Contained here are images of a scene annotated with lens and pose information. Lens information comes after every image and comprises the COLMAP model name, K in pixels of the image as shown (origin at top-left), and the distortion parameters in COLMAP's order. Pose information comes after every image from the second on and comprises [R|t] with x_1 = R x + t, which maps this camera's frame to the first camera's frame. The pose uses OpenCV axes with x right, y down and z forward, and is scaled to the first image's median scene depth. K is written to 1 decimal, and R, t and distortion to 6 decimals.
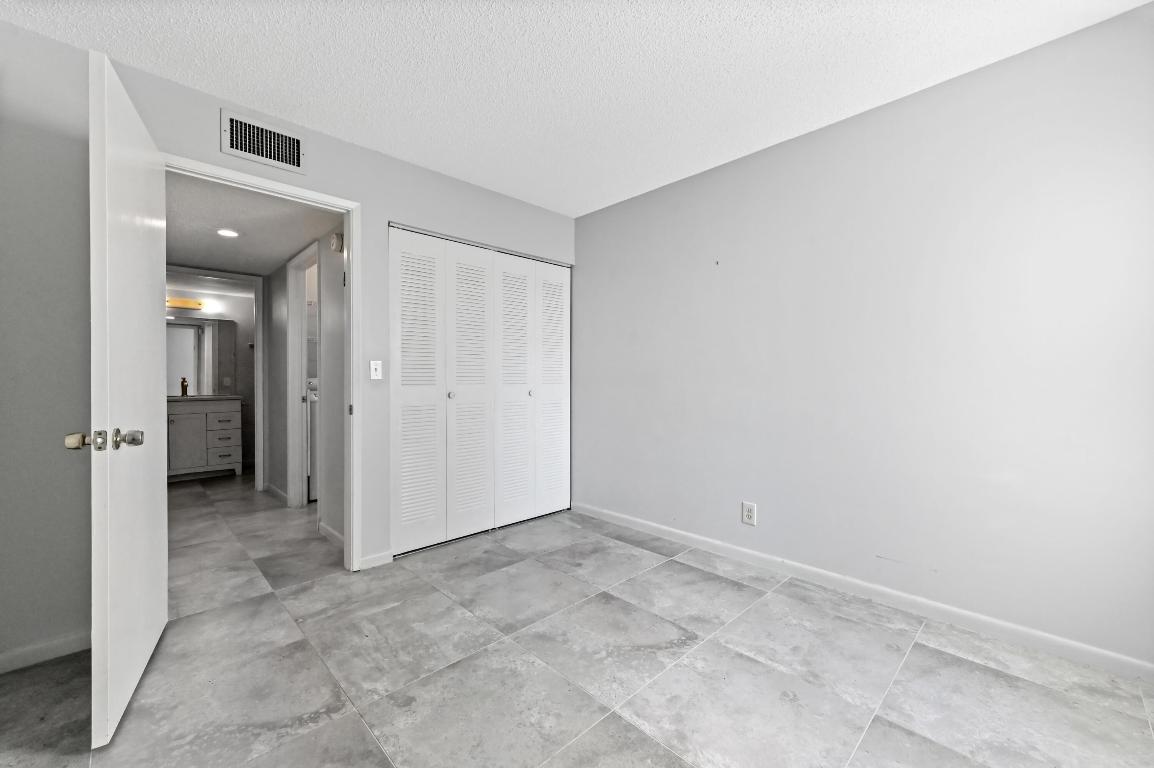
lens RADIAL K [[459.9, 0, 575.3], [0, 459.9, 376.2], [0, 0, 1]] dist [0.015658, -0.001805]
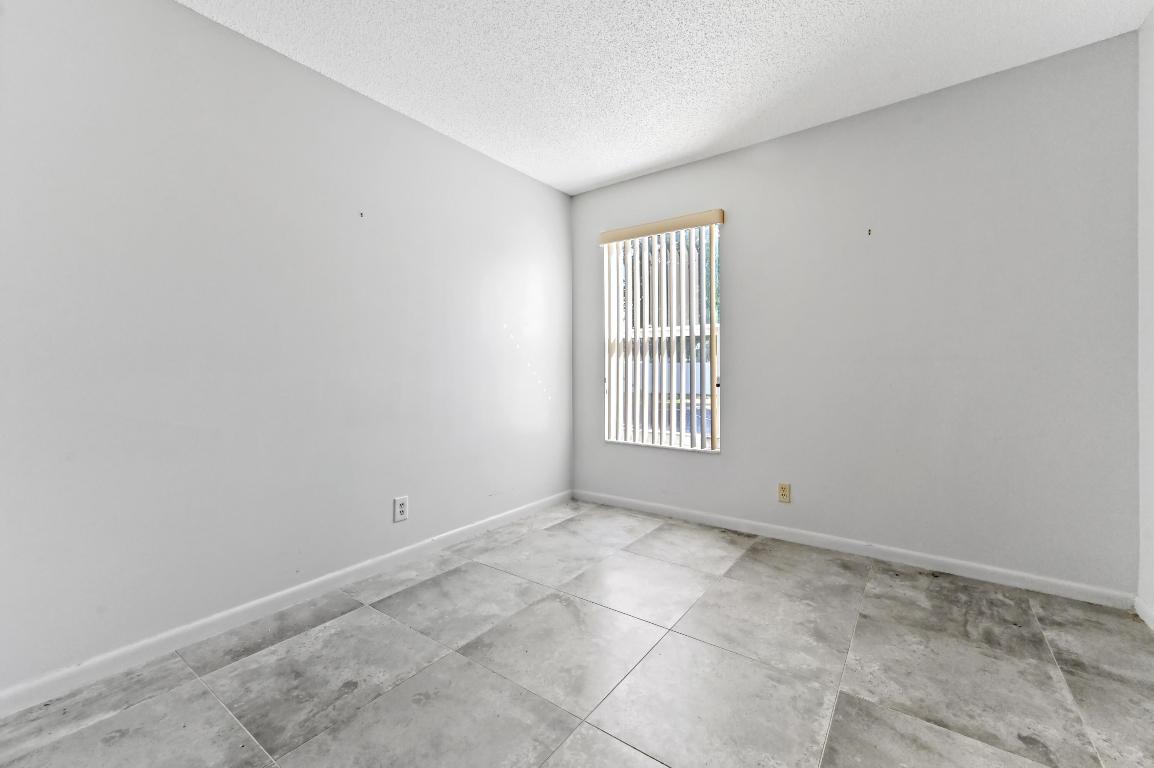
lens RADIAL K [[459.9, 0, 612.8], [0, 459.9, 358.4], [0, 0, 1]] dist [0.015658, -0.001805]
pose [[-0.200602, 0.021165, 0.979444, -0.674748], [0.000866, 0.999770, -0.021427, 0.024107], [-0.979672, -0.003451, -0.200574, 0.866622]]
